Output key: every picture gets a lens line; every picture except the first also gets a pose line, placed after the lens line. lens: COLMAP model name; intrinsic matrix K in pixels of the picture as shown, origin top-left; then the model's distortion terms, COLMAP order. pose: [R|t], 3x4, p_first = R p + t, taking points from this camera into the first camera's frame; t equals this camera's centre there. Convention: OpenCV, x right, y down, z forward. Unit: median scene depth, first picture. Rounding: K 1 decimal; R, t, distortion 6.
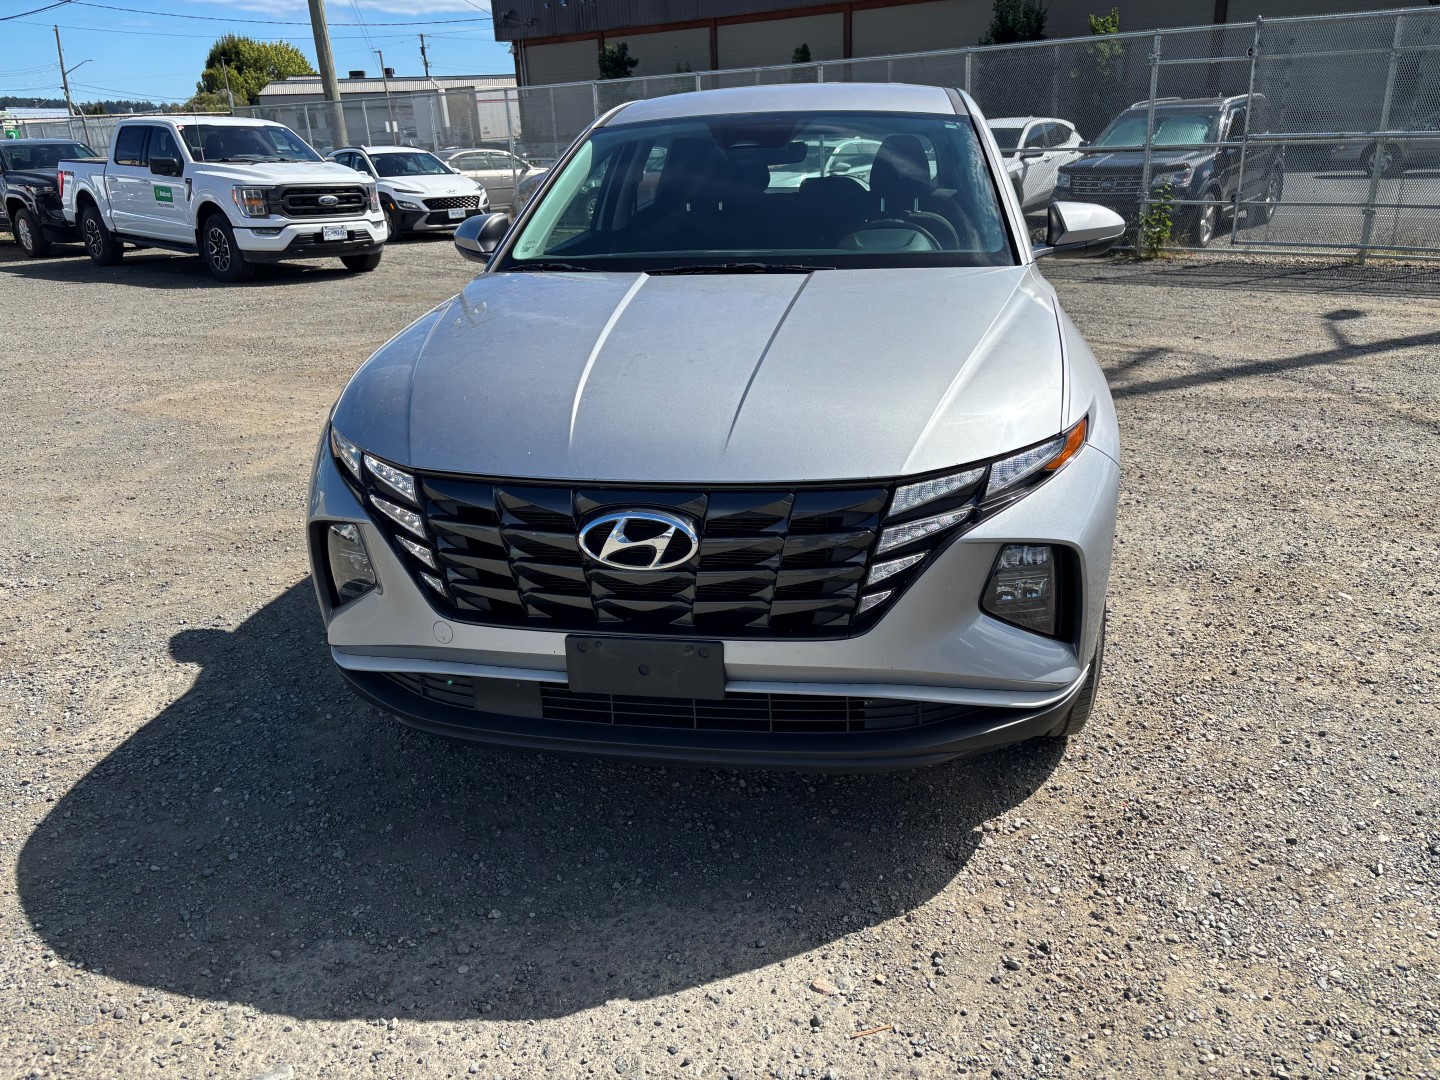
lens RADIAL K [[1106.7, 0, 720.0], [0, 1106.7, 551.7], [0, 0, 1]] dist [0.062240, -0.069307]
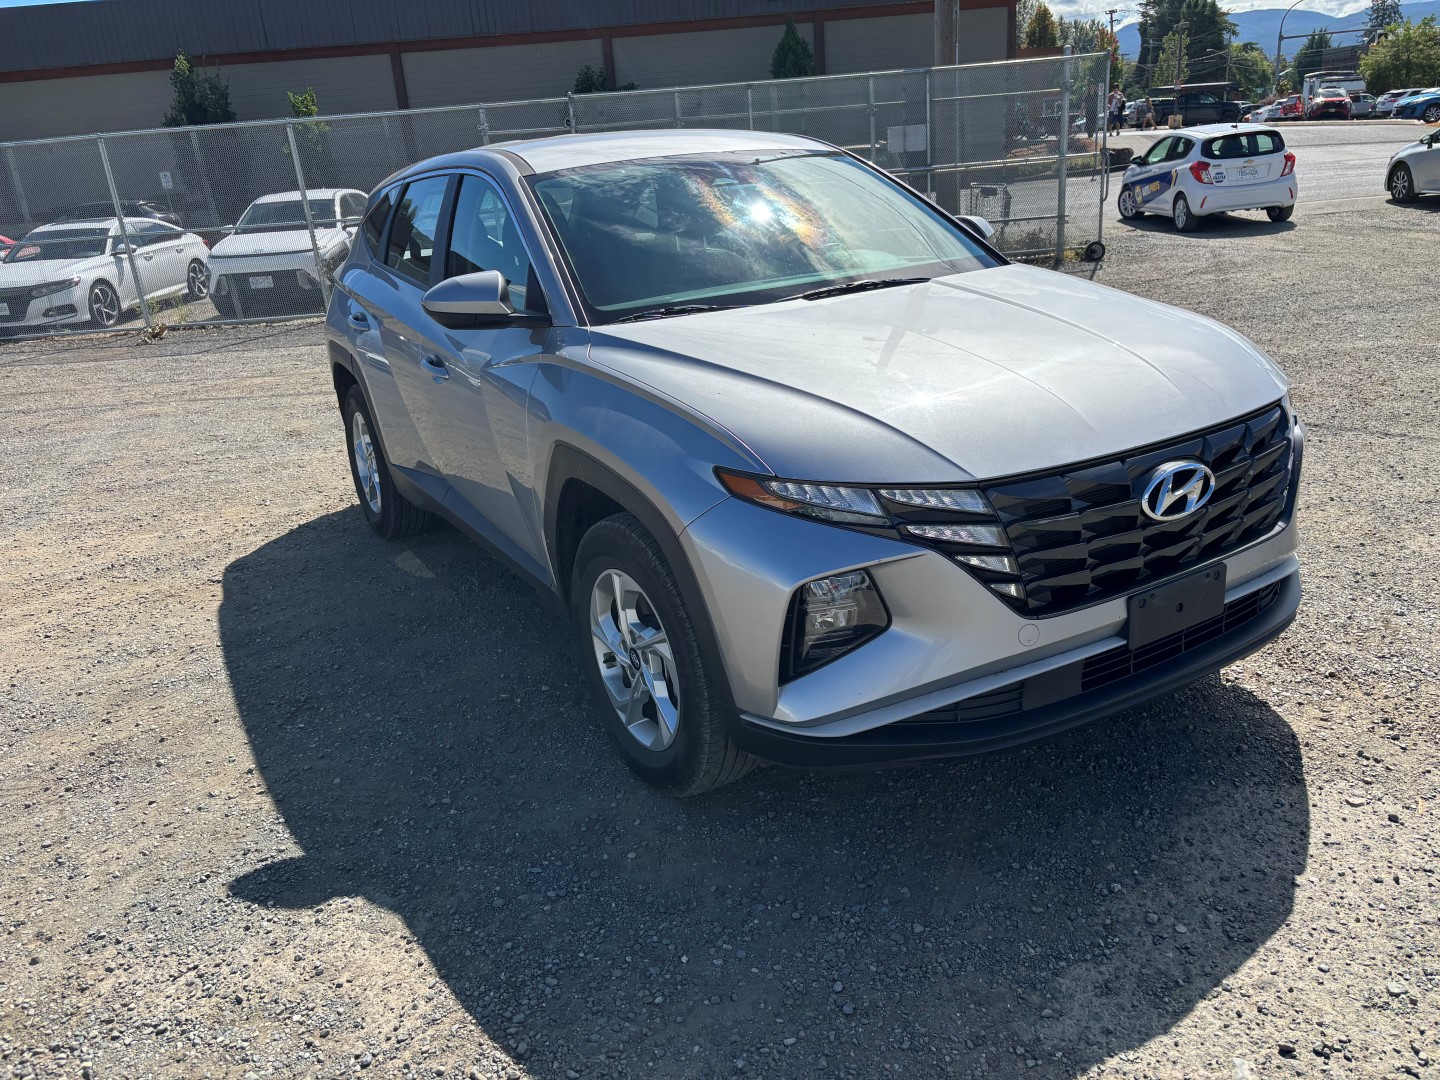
lens RADIAL K [[1106.7, 0, 720.0], [0, 1106.7, 551.7], [0, 0, 1]] dist [0.062240, -0.069307]
pose [[0.740442, -0.238480, 0.628390, -1.013449], [0.280131, 0.959359, 0.034003, -0.105283], [-0.610961, 0.150854, 0.777155, 0.365308]]
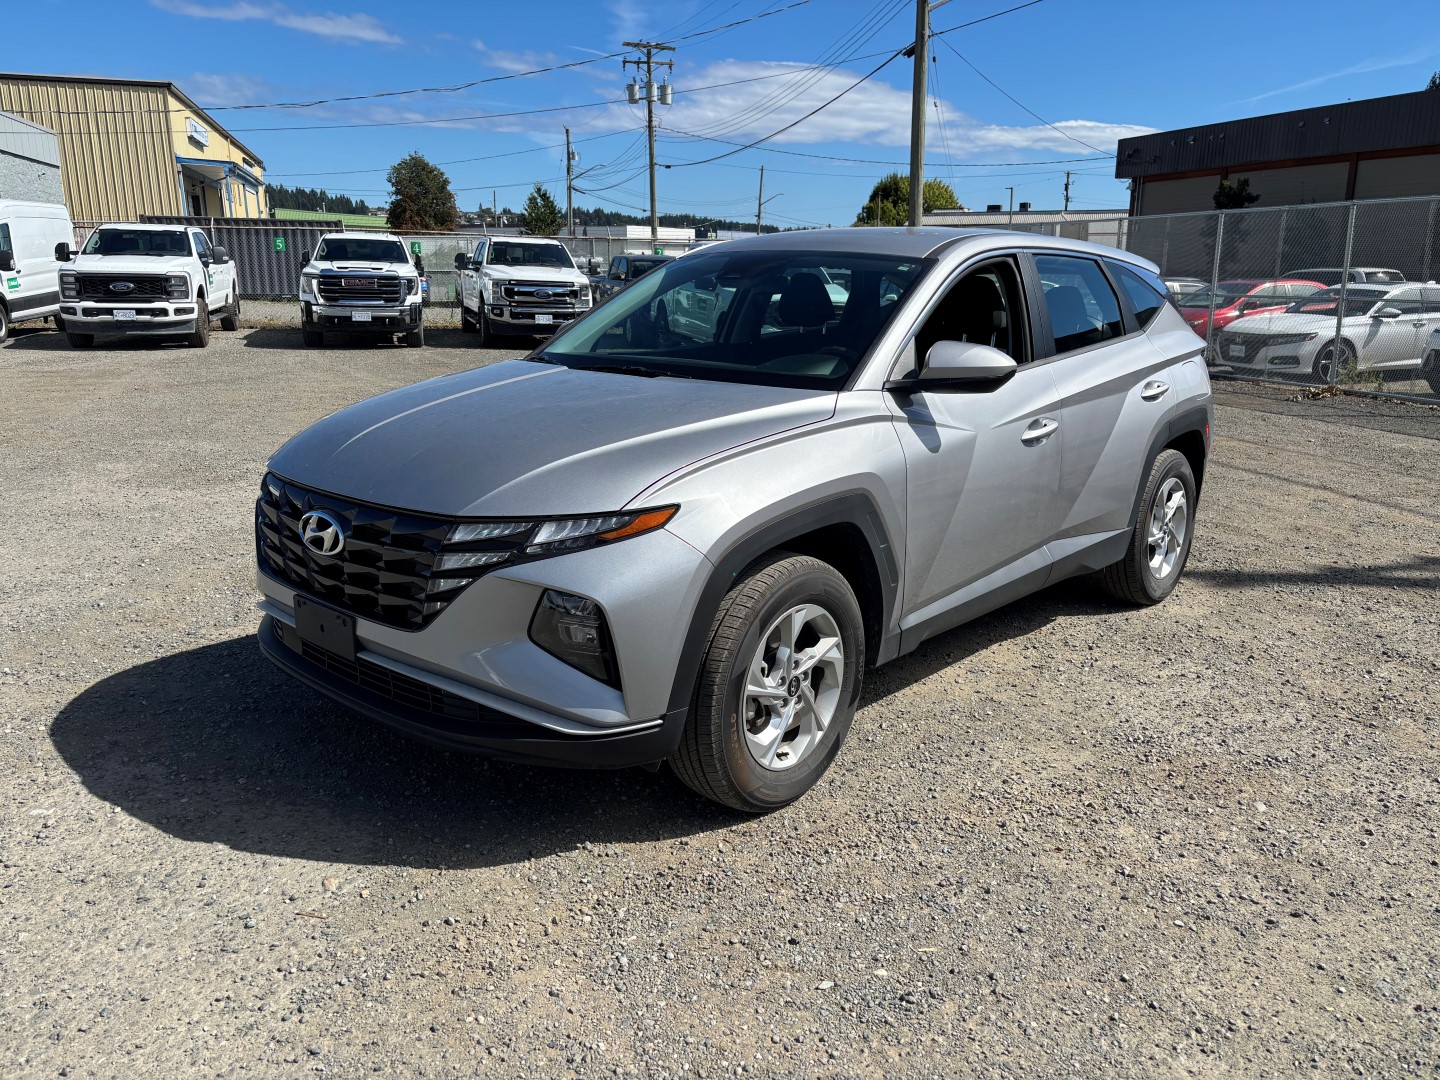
lens RADIAL K [[1106.7, 0, 720.0], [0, 1106.7, 551.7], [0, 0, 1]] dist [0.062240, -0.069307]
pose [[0.844336, 0.172172, -0.507398, 0.951423], [-0.223836, 0.973719, -0.042068, -0.035535], [0.486820, 0.149093, 0.860684, 0.025114]]
